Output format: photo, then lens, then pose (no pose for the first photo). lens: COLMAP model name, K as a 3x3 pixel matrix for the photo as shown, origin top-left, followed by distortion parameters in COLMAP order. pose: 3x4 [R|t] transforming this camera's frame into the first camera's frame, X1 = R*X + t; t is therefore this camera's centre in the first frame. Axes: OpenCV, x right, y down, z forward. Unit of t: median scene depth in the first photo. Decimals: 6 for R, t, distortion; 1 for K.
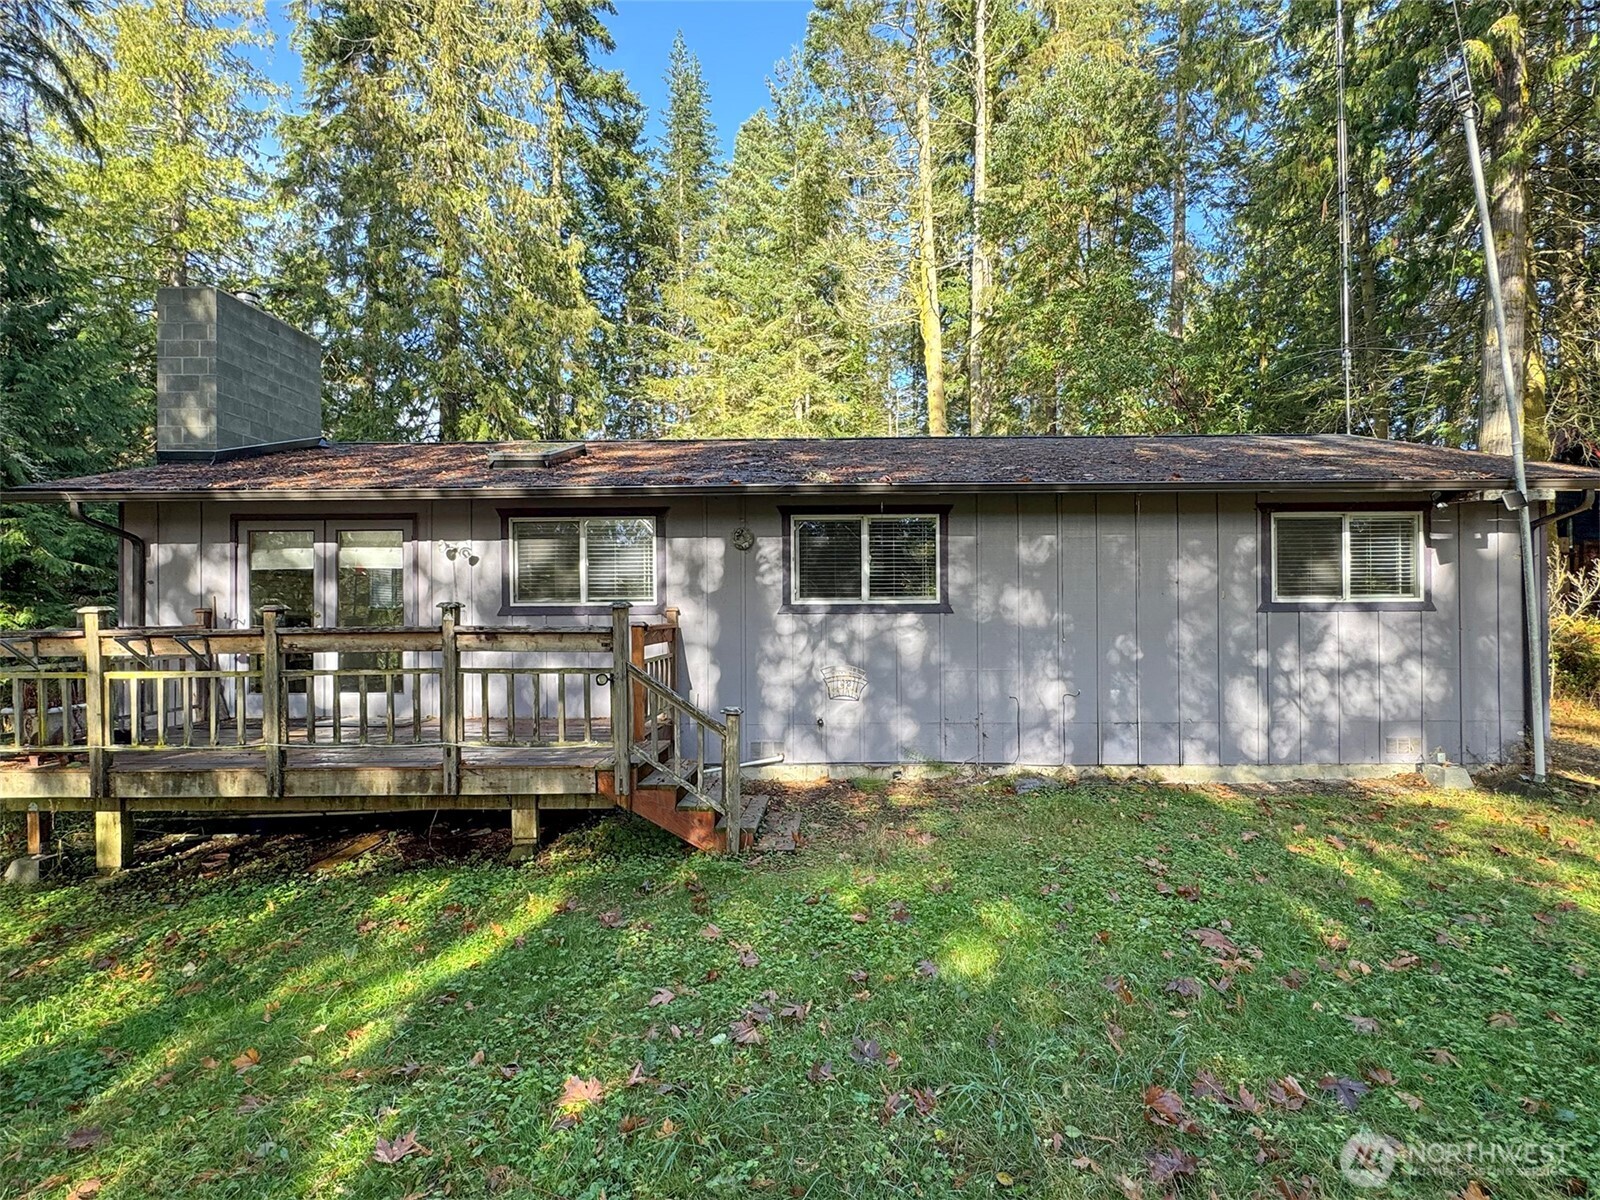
lens RADIAL K [[641.1, 0, 800.0], [0, 641.1, 600.0], [0, 0, 1]] dist [-0.000312, -0.000228]
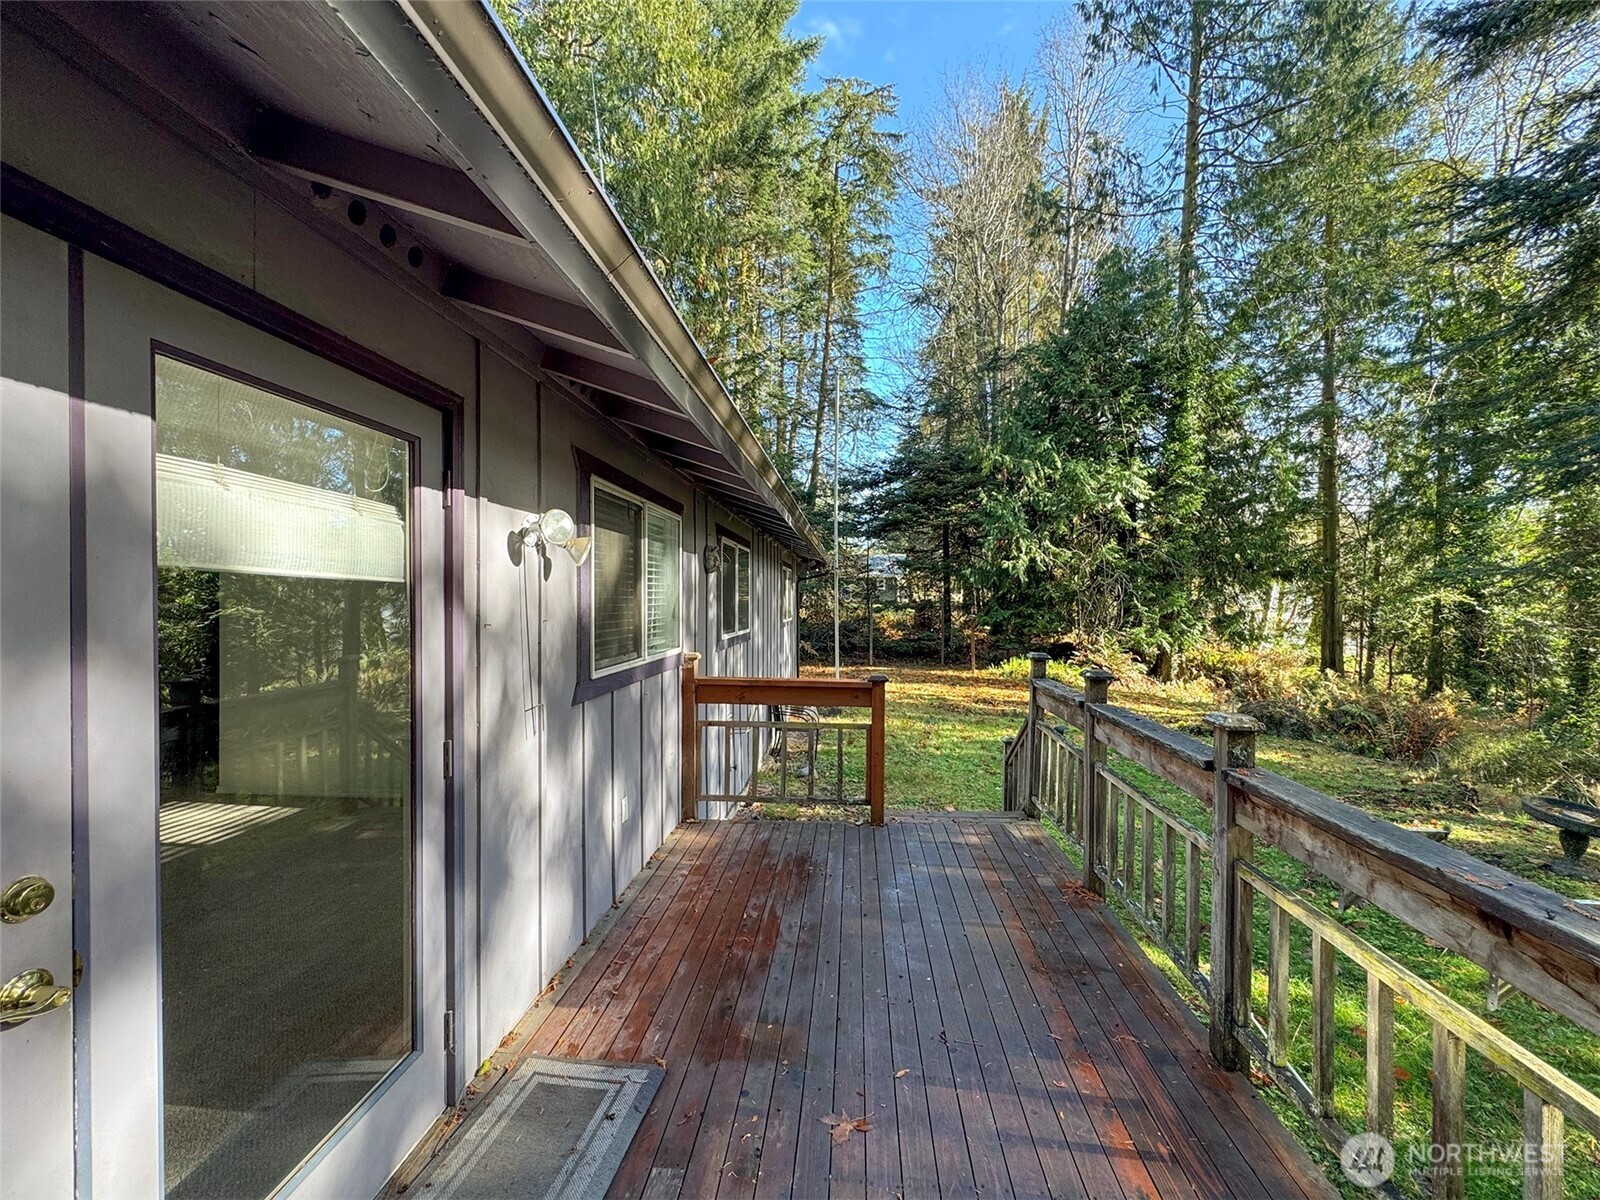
lens RADIAL K [[641.1, 0, 800.0], [0, 641.1, 600.0], [0, 0, 1]] dist [-0.000312, -0.000228]
pose [[0.051163, -0.008354, 0.998655, -0.879330], [-0.092694, 0.995609, 0.013078, -0.061717], [-0.994379, -0.093238, 0.050164, 0.831896]]
